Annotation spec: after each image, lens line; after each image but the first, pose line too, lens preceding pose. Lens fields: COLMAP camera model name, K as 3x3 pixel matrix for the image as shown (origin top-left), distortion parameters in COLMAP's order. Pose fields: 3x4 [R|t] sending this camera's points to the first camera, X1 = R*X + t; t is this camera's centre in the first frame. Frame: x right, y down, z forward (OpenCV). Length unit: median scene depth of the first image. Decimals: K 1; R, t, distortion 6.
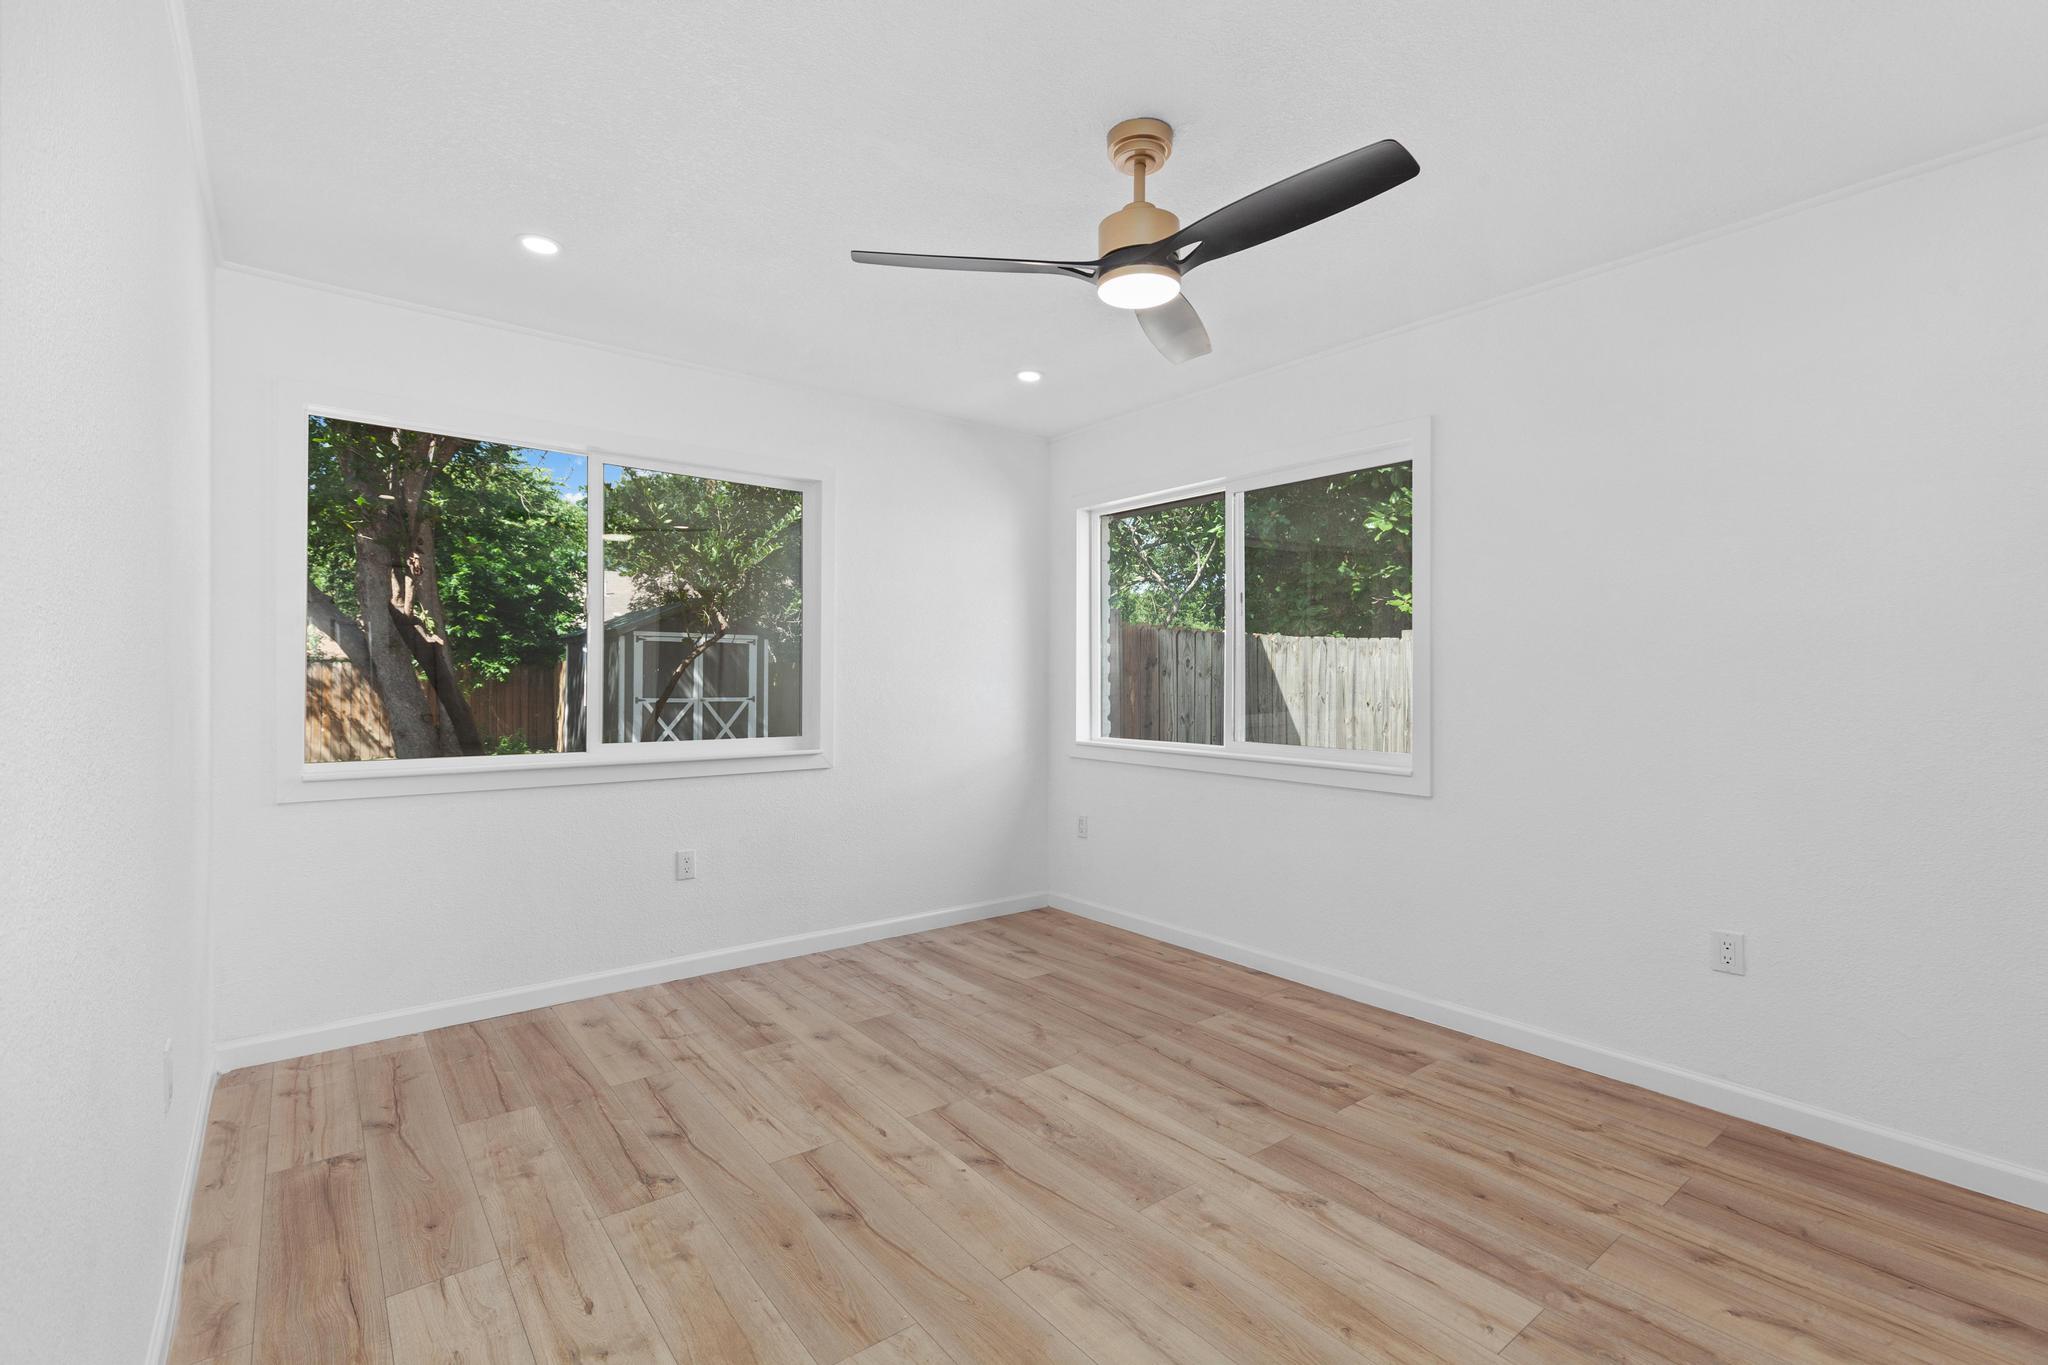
lens RADIAL K [[924.6, 0, 1019.3], [0, 924.6, 686.9], [0, 0, 1]] dist [0.008754, -0.000718]
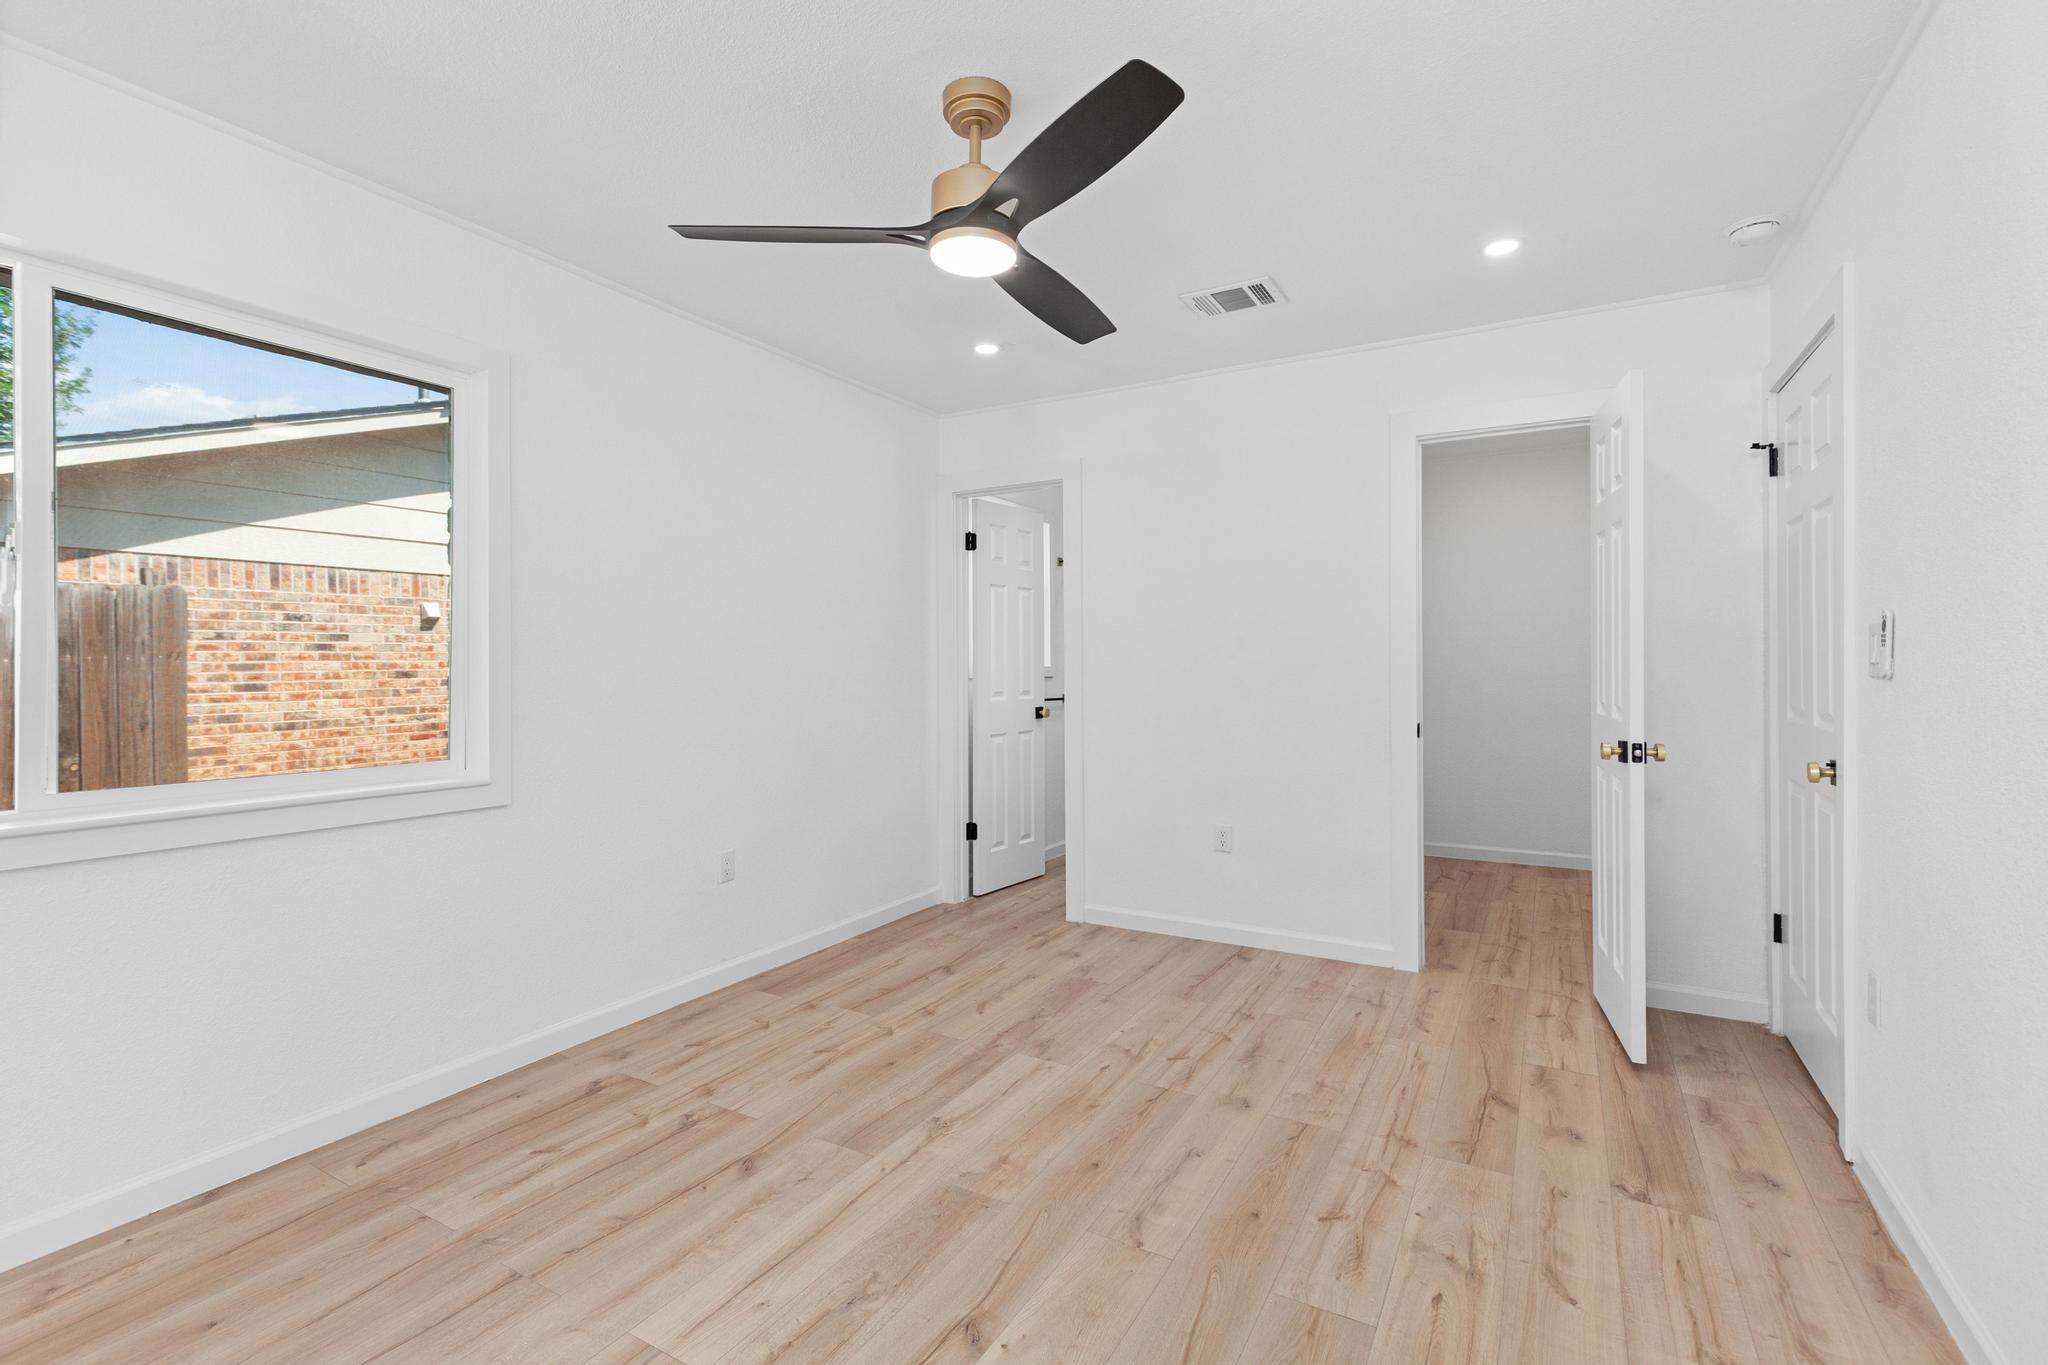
lens RADIAL K [[927.7, 0, 1021.1], [0, 927.7, 667.8], [0, 0, 1]] dist [0.008715, -0.000928]
pose [[-0.374364, -0.006700, 0.927257, -0.723143], [0.009527, 0.999893, 0.011071, -0.015847], [-0.927233, 0.012978, -0.374261, 1.230865]]
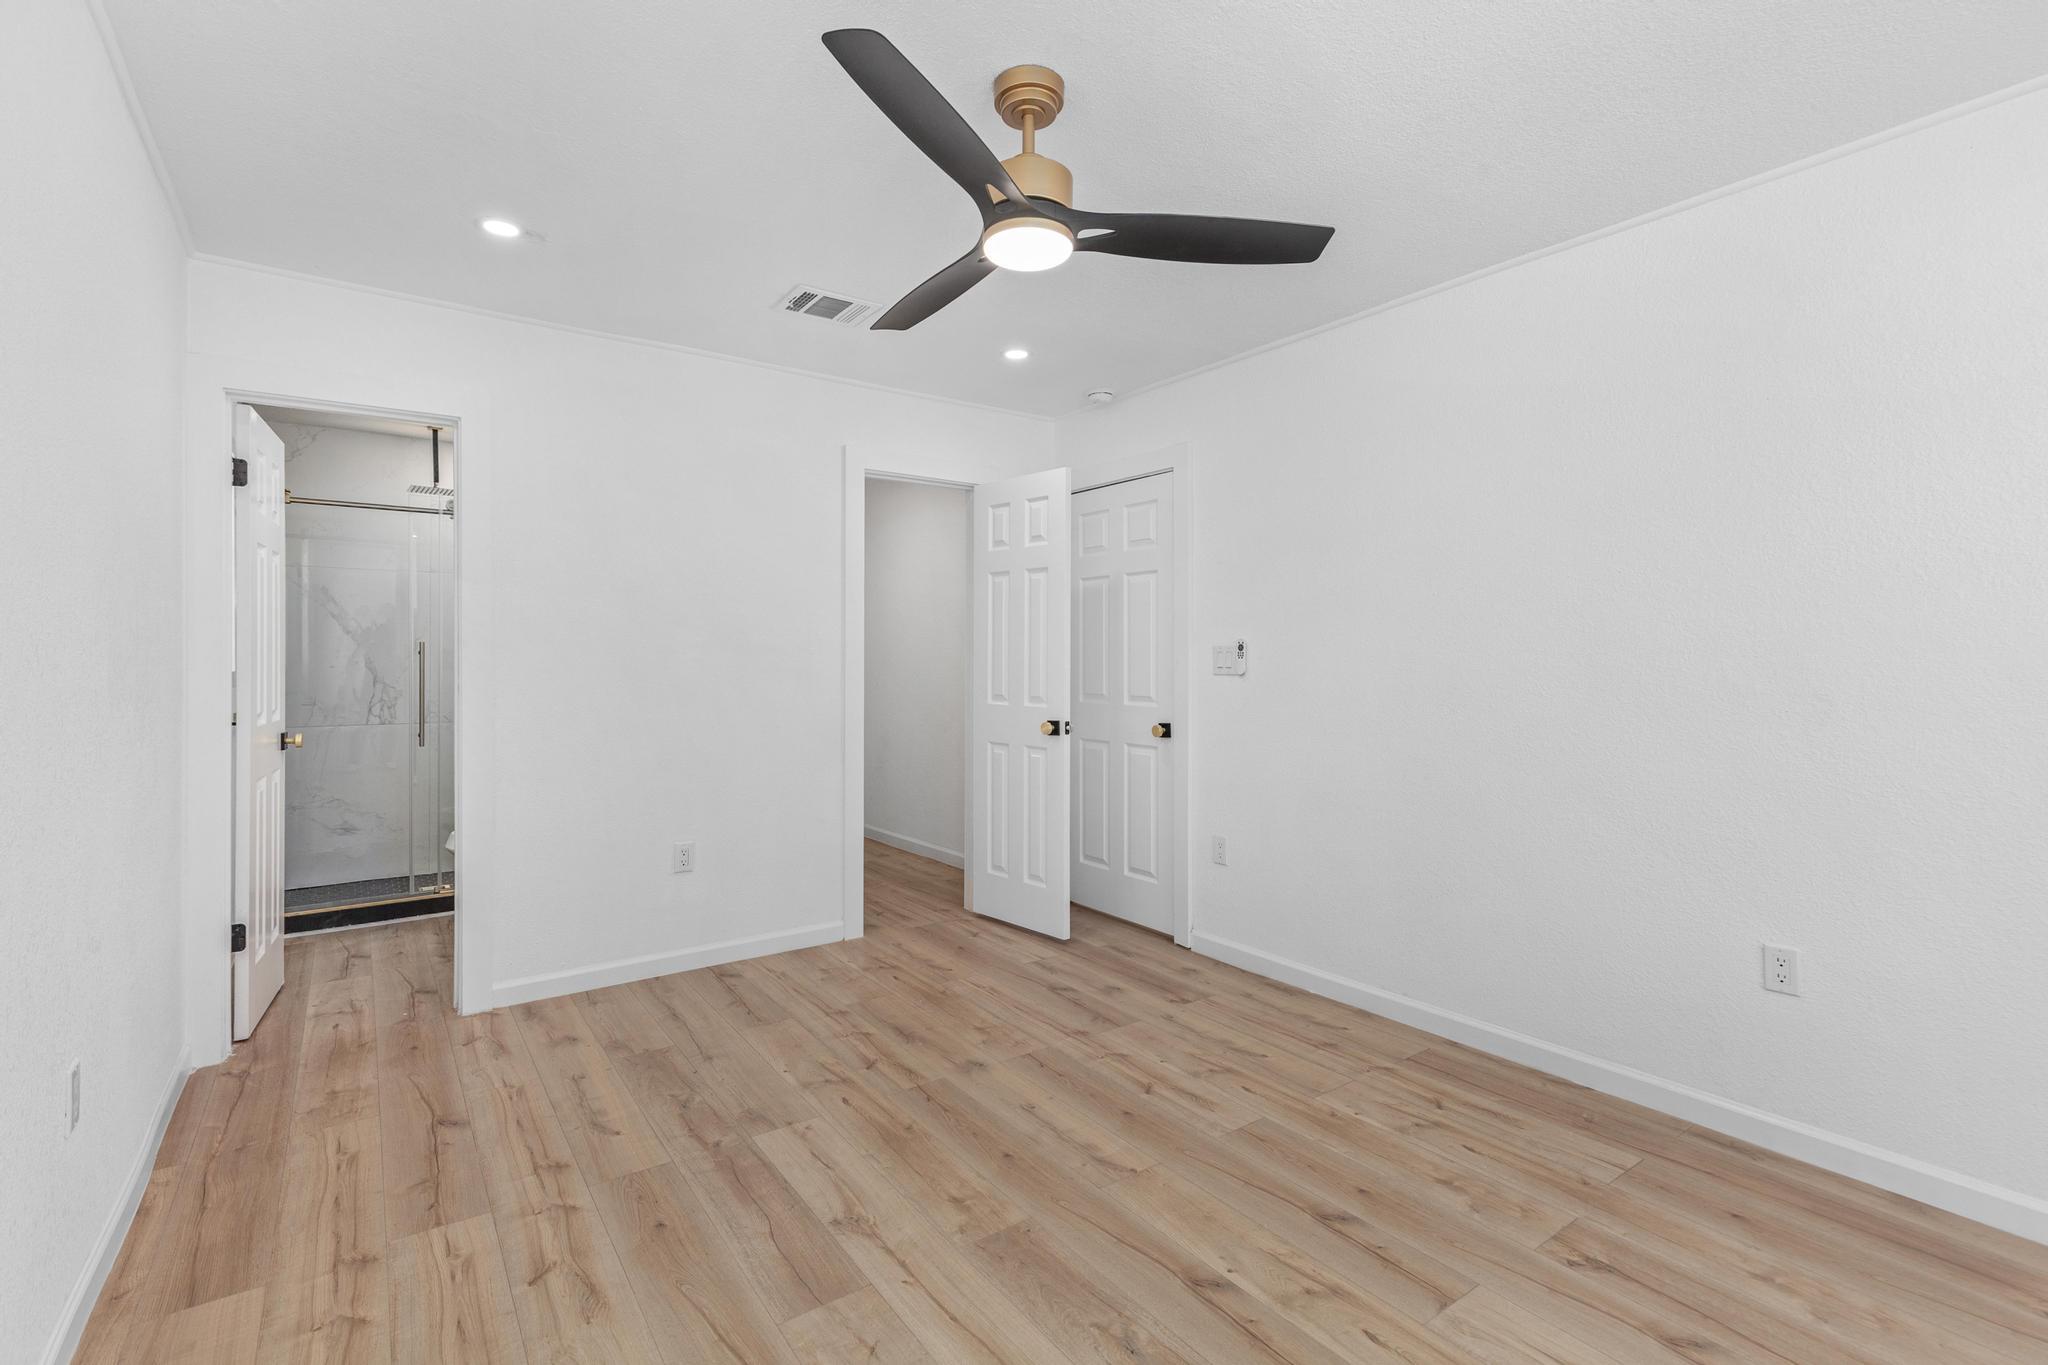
lens RADIAL K [[927.7, 0, 1021.1], [0, 927.7, 667.8], [0, 0, 1]] dist [0.008715, -0.000928]
pose [[-0.998857, -0.003156, 0.047690, 0.085957], [-0.002401, 0.999871, 0.015864, -0.026546], [-0.047733, 0.015731, -0.998736, 1.794592]]
